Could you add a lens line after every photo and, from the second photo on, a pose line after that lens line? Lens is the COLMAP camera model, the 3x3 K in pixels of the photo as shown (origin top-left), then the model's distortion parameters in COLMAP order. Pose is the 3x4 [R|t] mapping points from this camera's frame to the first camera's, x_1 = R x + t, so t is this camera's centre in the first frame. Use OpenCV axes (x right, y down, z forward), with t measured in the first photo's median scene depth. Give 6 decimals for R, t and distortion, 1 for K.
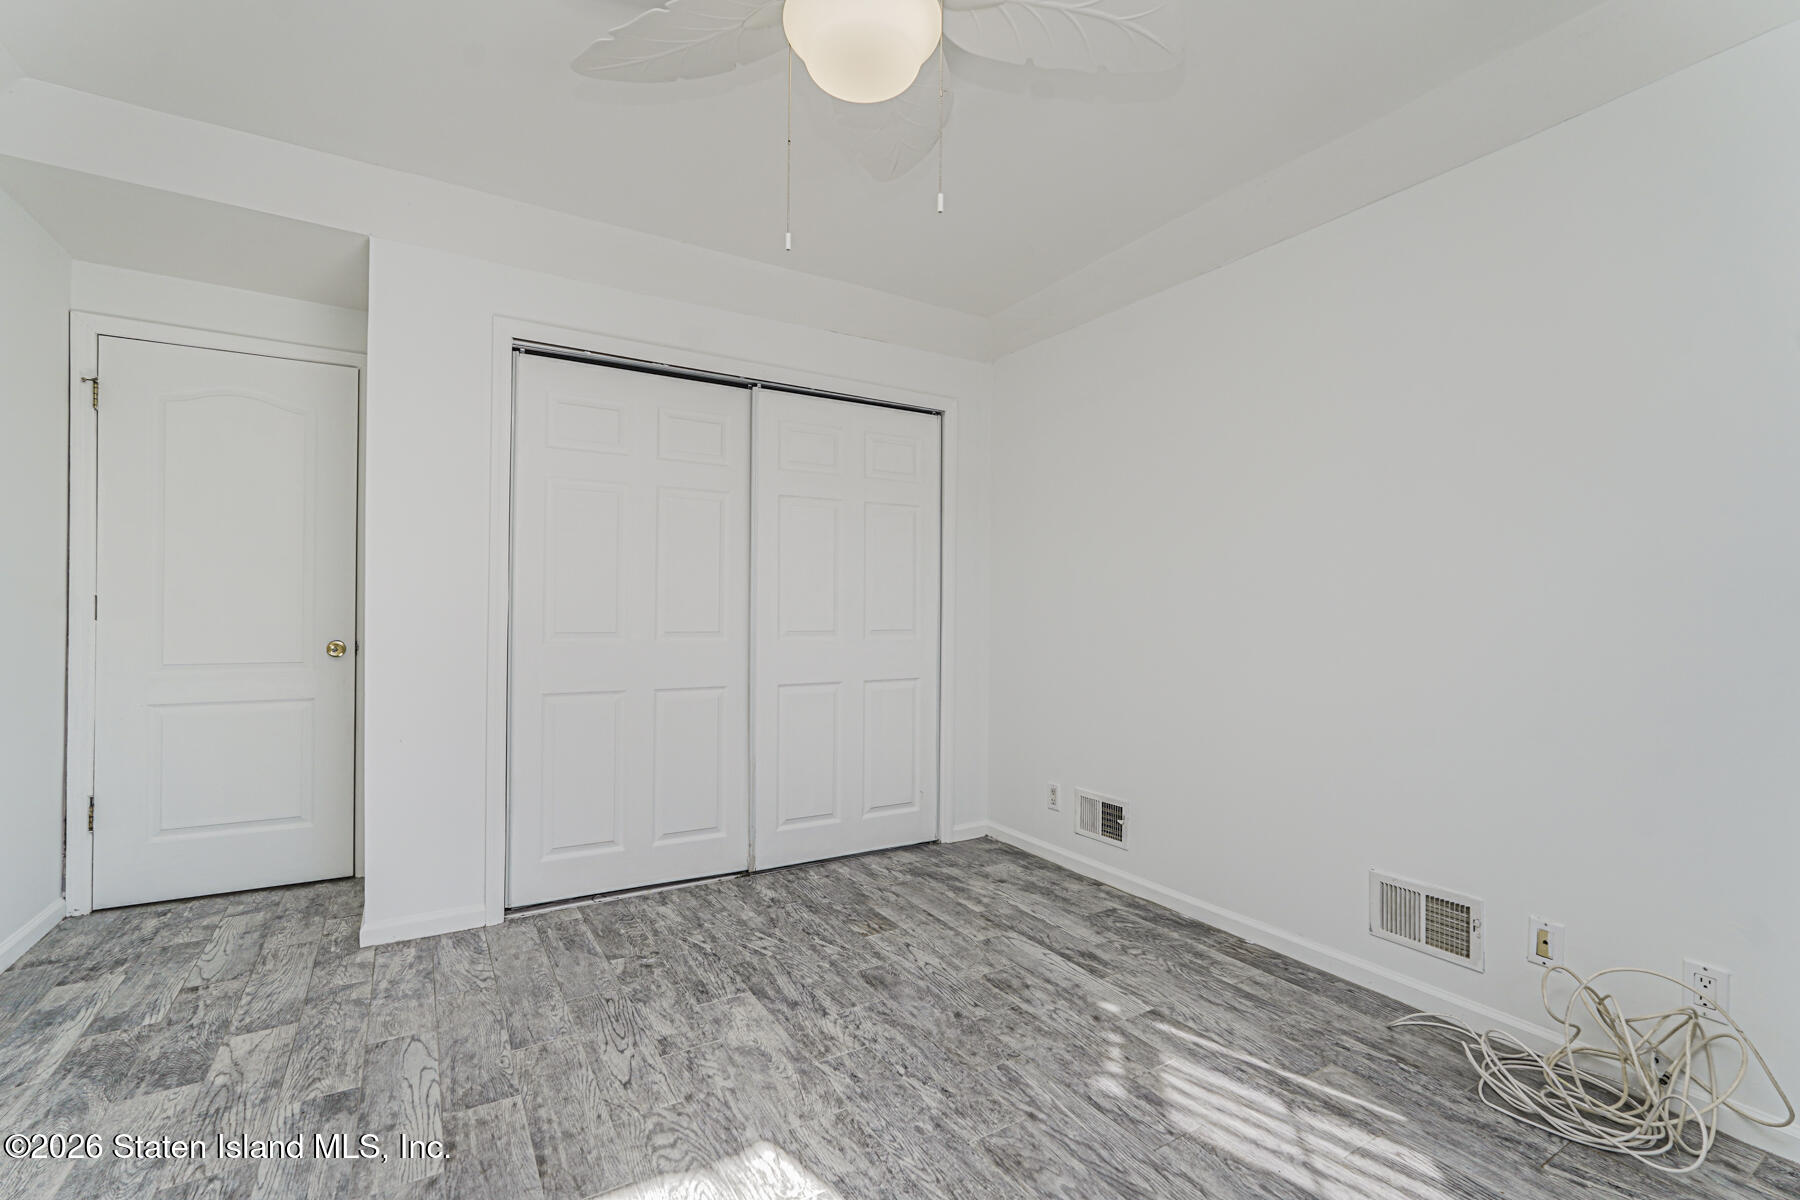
lens RADIAL K [[807.5, 0, 900.0], [0, 807.5, 600.0], [0, 0, 1]] dist [-0.000459, 0.000498]
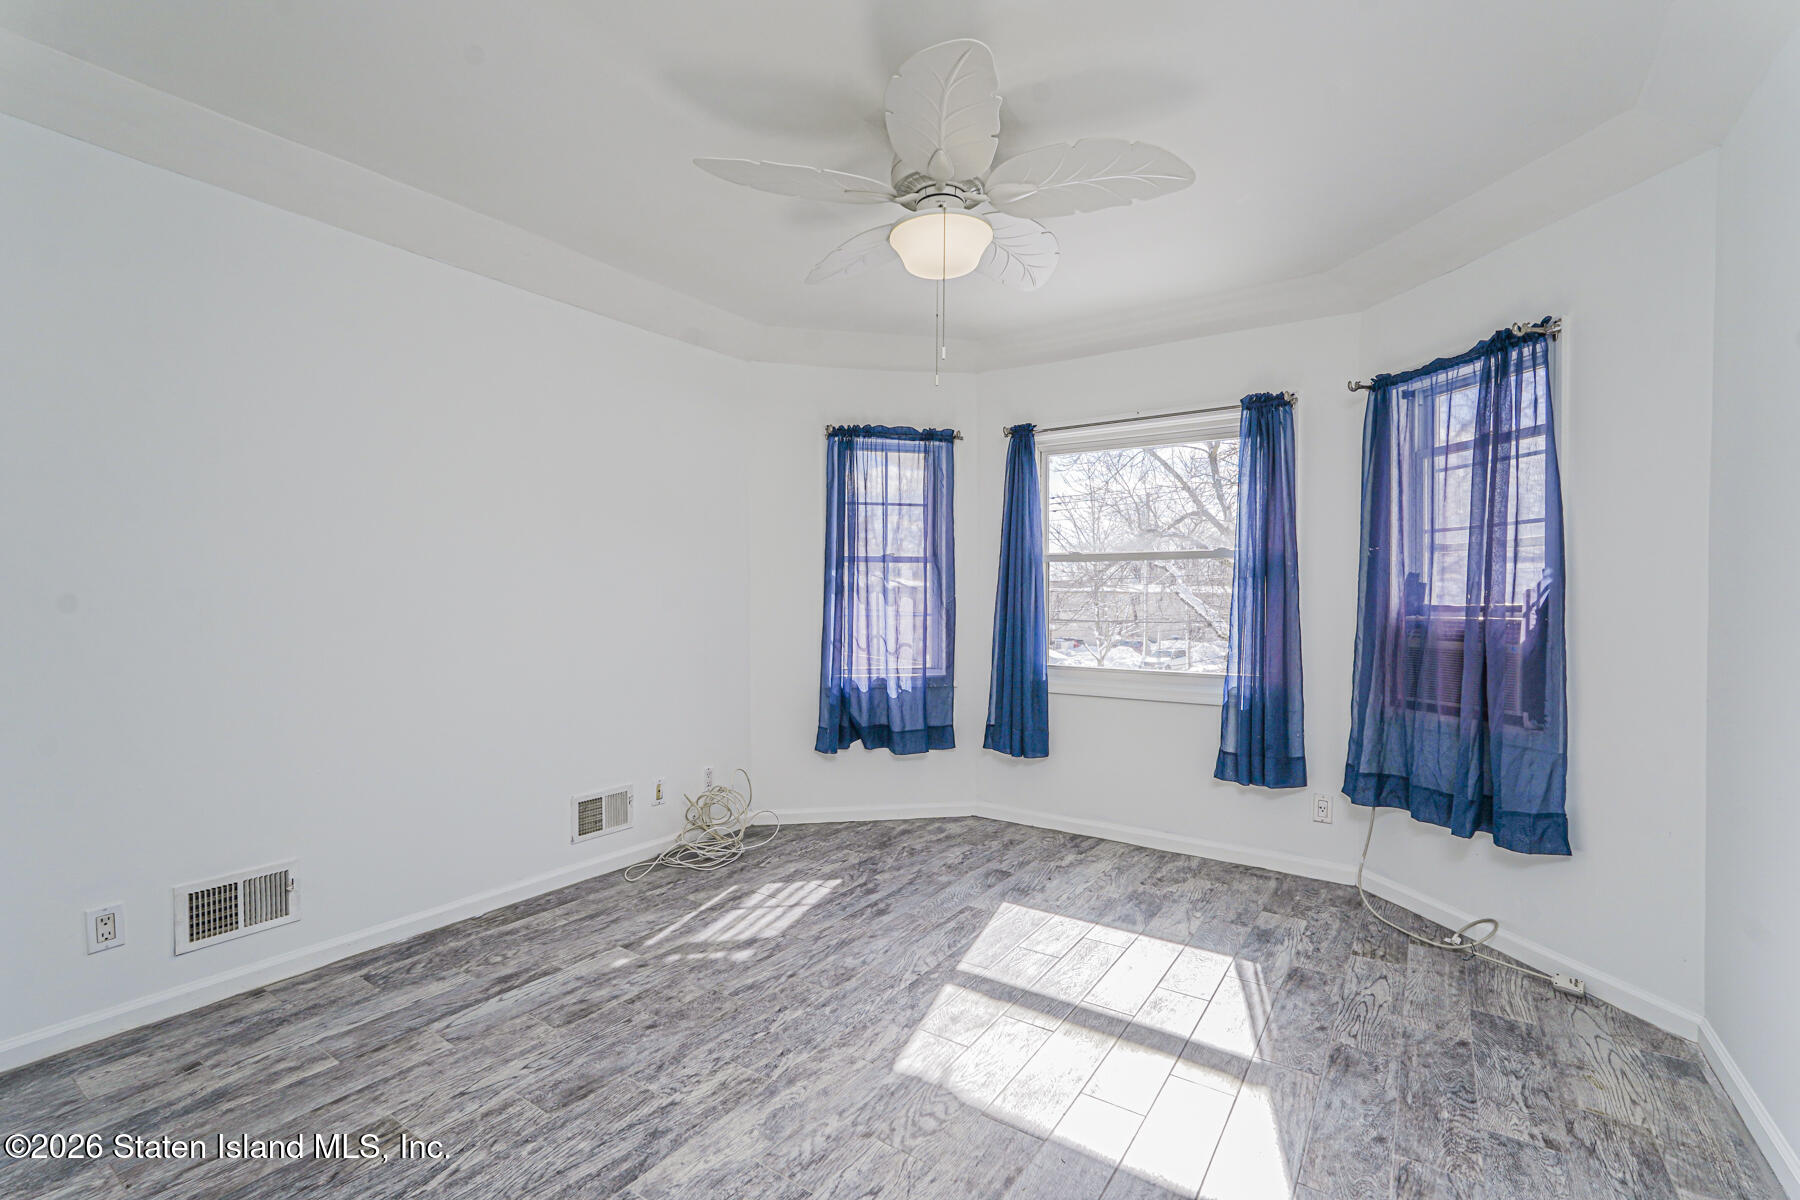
lens RADIAL K [[780.5, 0, 900.0], [0, 780.5, 600.0], [0, 0, 1]] dist [0.016522, 0.000433]
pose [[-0.405825, -0.013605, 0.913849, -0.913637], [-0.021427, 0.999756, 0.005369, -0.025466], [-0.913699, -0.017402, -0.406018, 1.097634]]
